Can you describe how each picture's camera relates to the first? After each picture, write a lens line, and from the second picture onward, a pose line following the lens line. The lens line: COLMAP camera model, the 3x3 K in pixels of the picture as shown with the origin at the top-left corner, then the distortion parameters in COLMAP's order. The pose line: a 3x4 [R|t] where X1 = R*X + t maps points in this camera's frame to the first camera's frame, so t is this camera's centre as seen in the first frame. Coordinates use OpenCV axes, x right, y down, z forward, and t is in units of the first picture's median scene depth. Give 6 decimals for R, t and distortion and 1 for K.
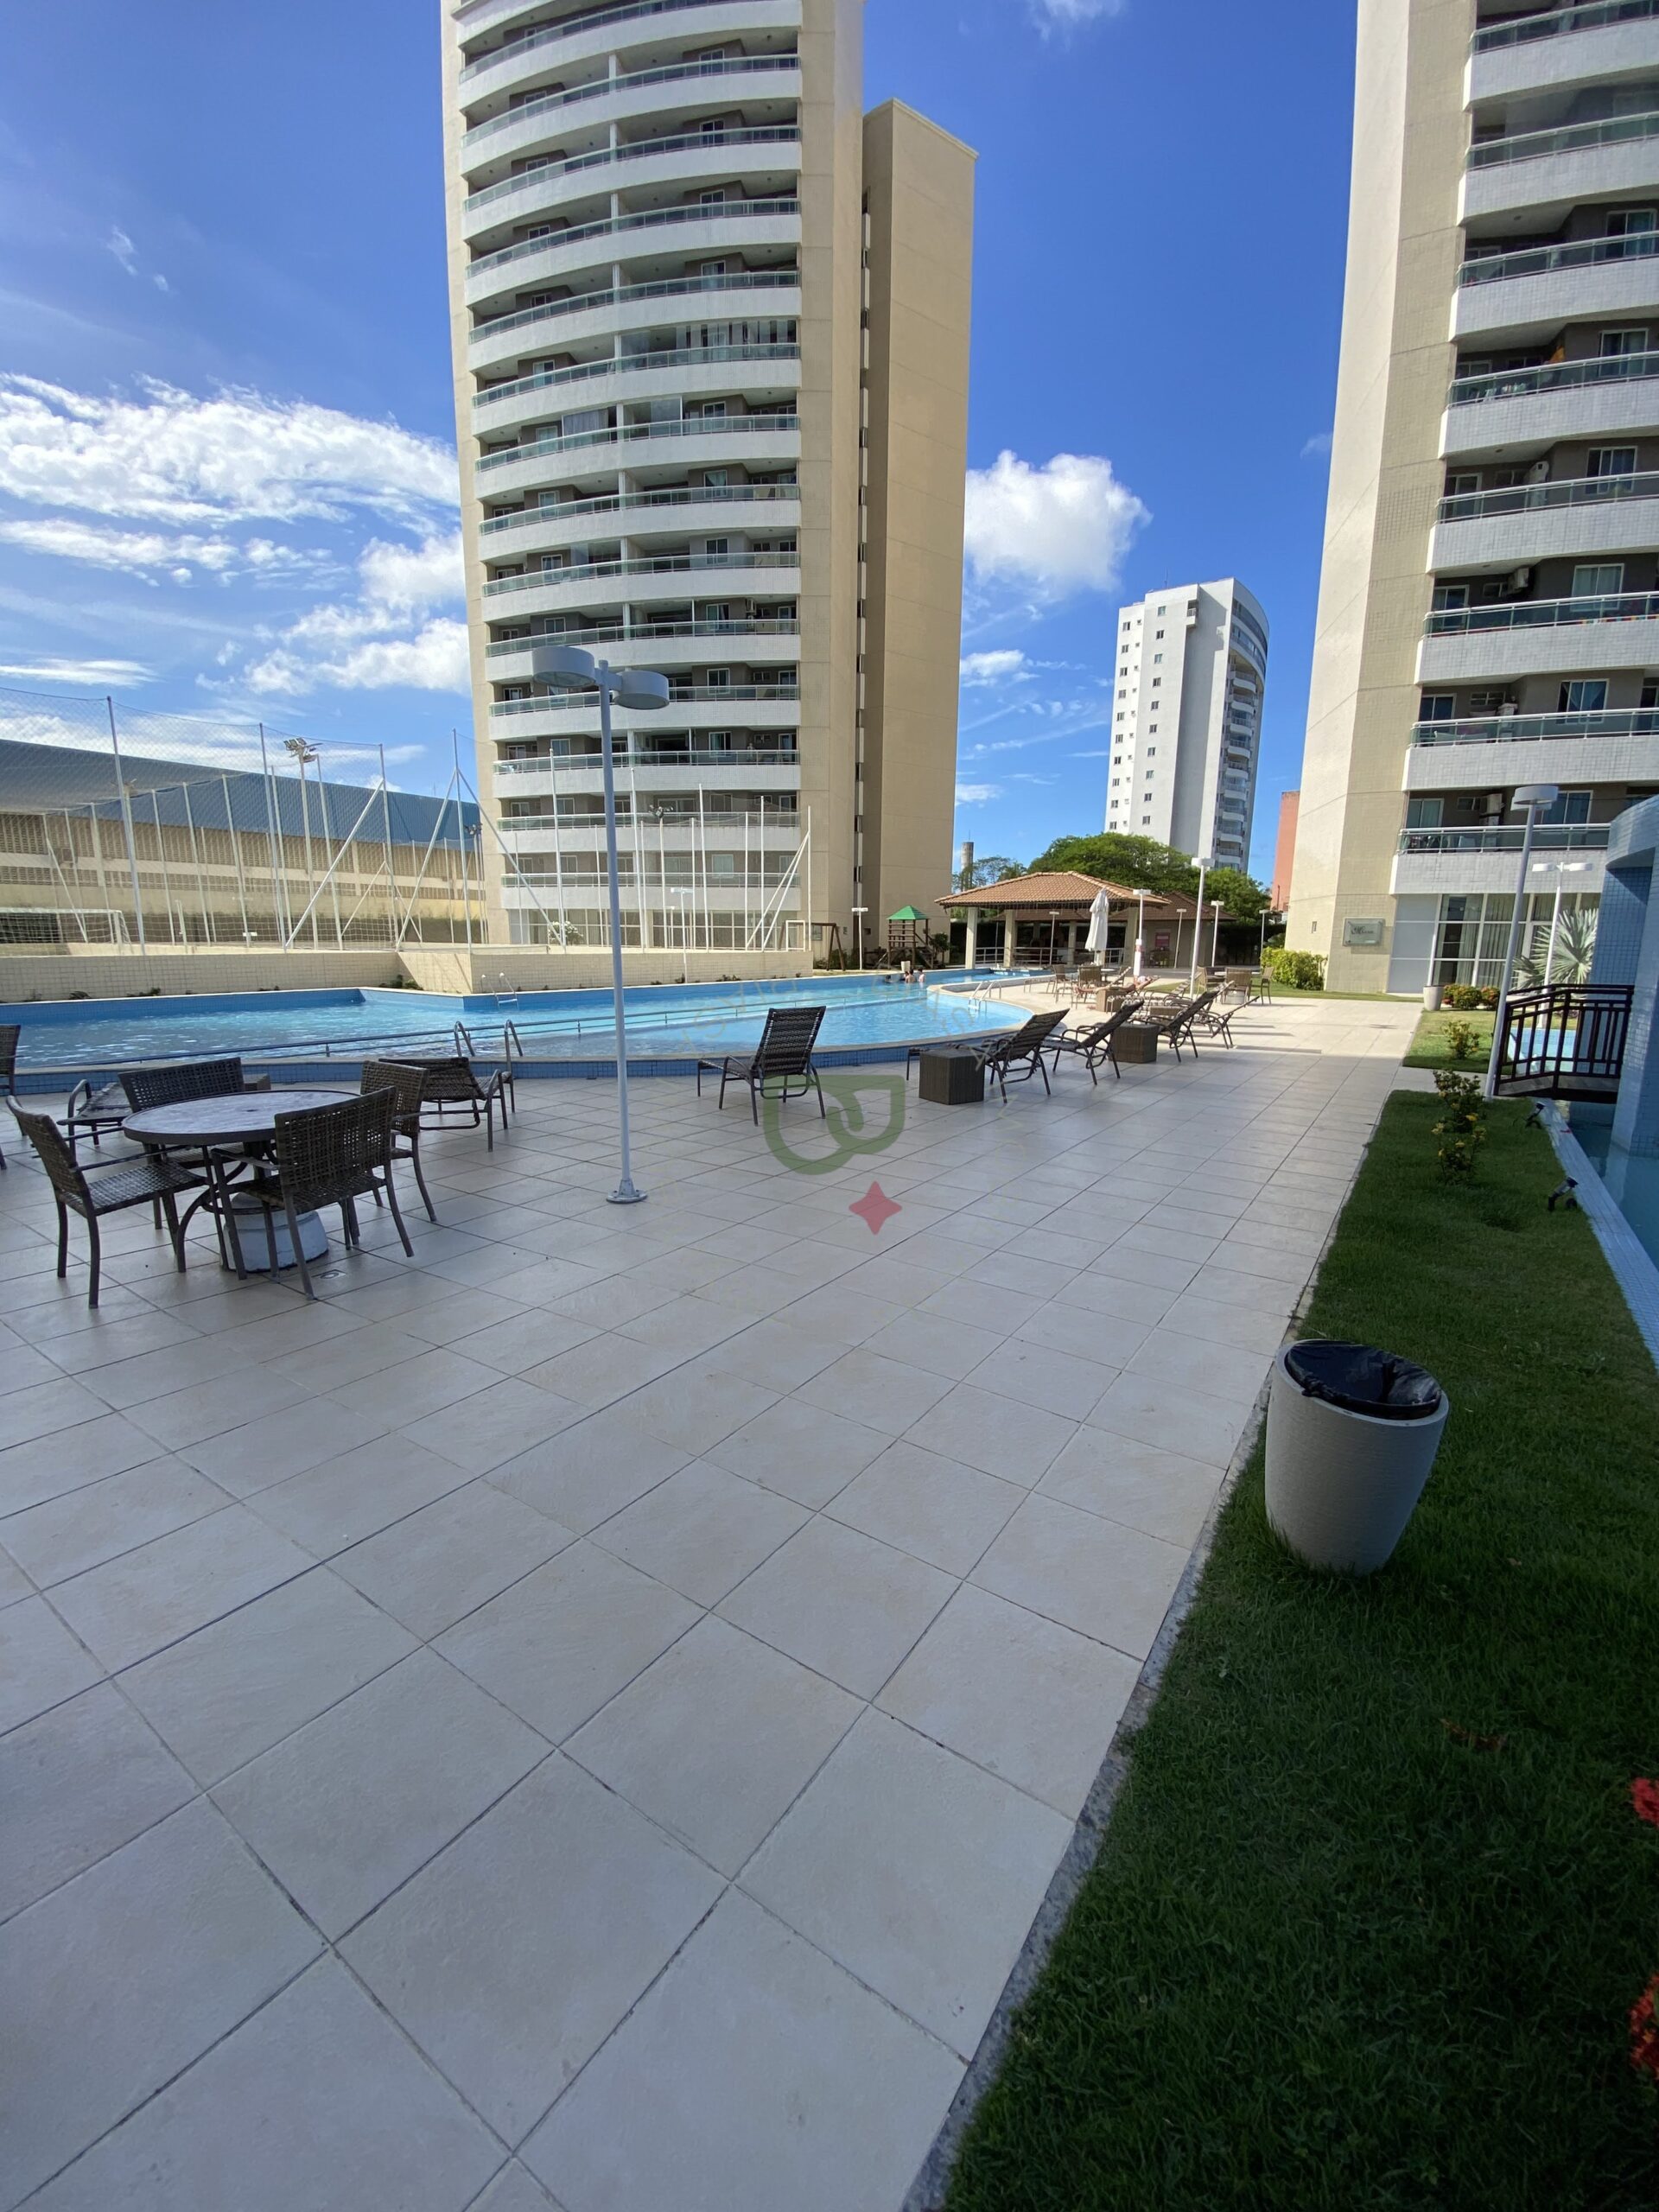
lens RADIAL K [[903.1, 0, 820.3], [0, 903.1, 1098.6], [0, 0, 1]] dist [0.020532, -0.014593]
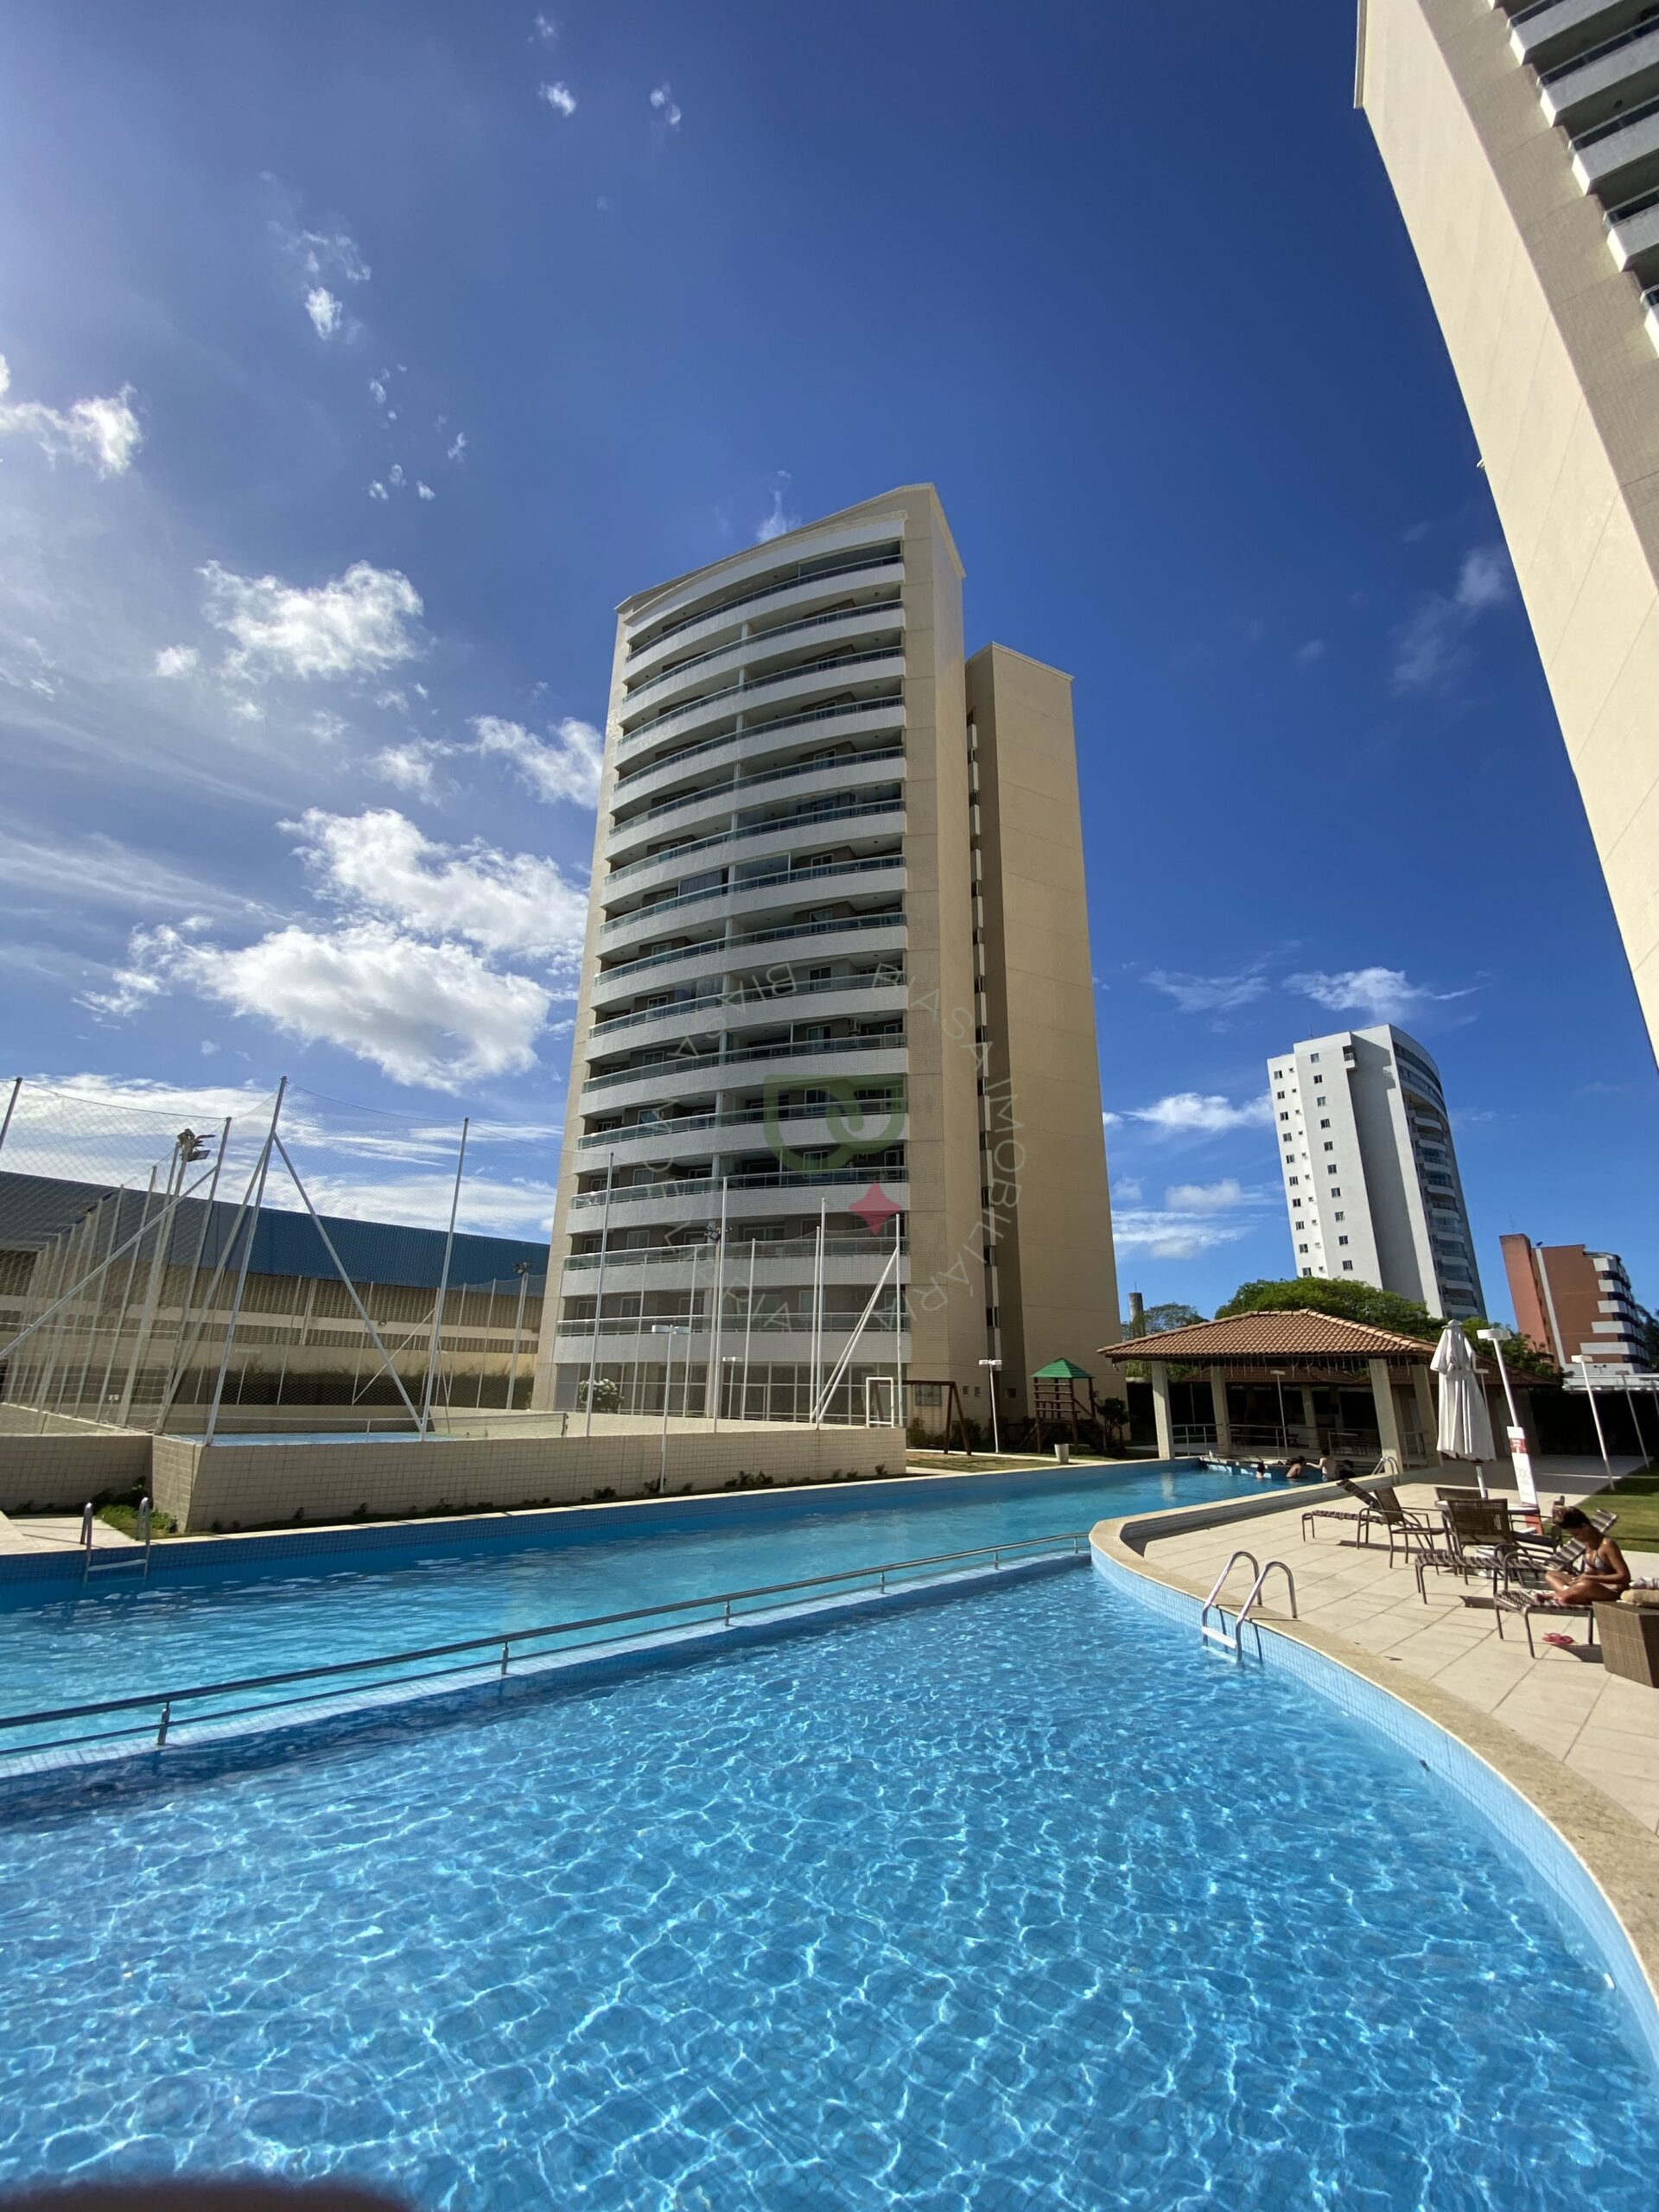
lens RADIAL K [[911.6, 0, 829.5], [0, 911.6, 1106.0], [0, 0, 1]] dist [0.042358, -0.024770]
pose [[0.987446, -0.041396, -0.152438, 0.031590], [-0.034708, 0.884605, -0.465048, -0.041209], [0.154098, 0.464501, 0.872062, 0.221820]]
